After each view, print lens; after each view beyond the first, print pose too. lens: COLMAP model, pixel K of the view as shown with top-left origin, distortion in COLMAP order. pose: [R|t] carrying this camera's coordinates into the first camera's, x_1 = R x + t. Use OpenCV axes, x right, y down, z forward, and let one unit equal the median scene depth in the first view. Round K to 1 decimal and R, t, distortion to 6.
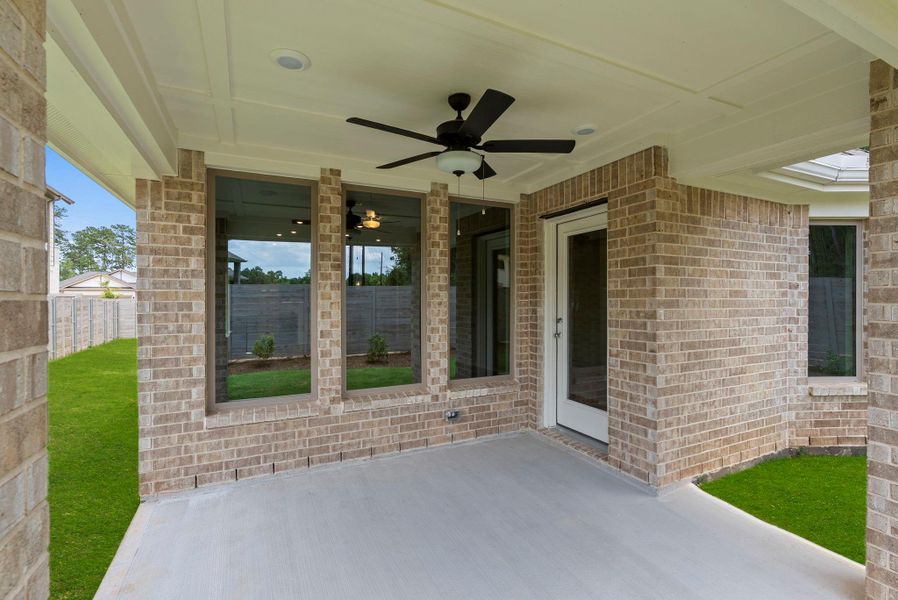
lens RADIAL K [[405.6, 0, 447.9], [0, 405.6, 311.9], [0, 0, 1]] dist [-0.000392, 0.000040]
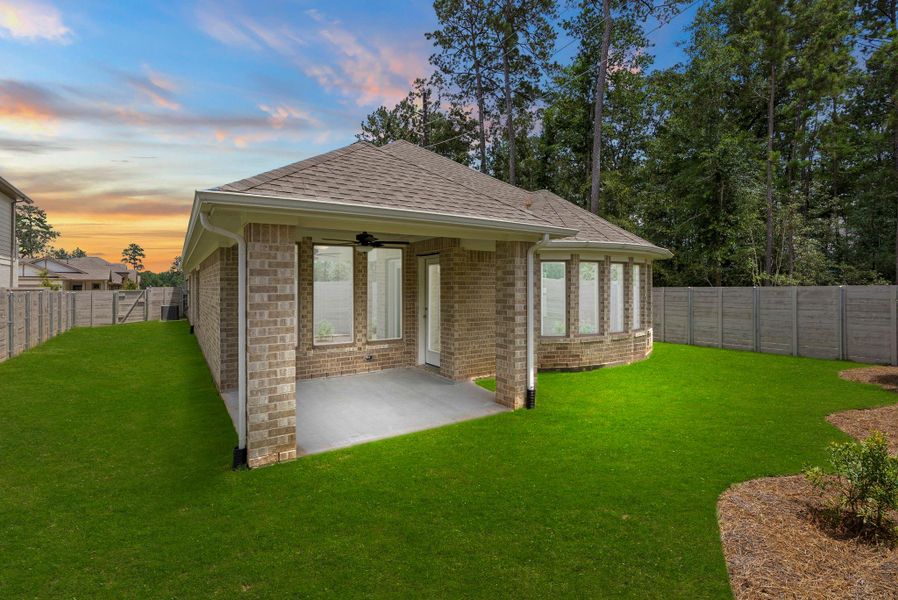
lens RADIAL K [[419.2, 0, 454.4], [0, 419.2, 296.6], [0, 0, 1]] dist [-0.003207, -0.000161]
pose [[0.990275, -0.002646, 0.139098, 0.148859], [0.003636, 0.999970, -0.006862, -0.028231], [-0.139076, 0.007301, 0.990255, -1.138487]]
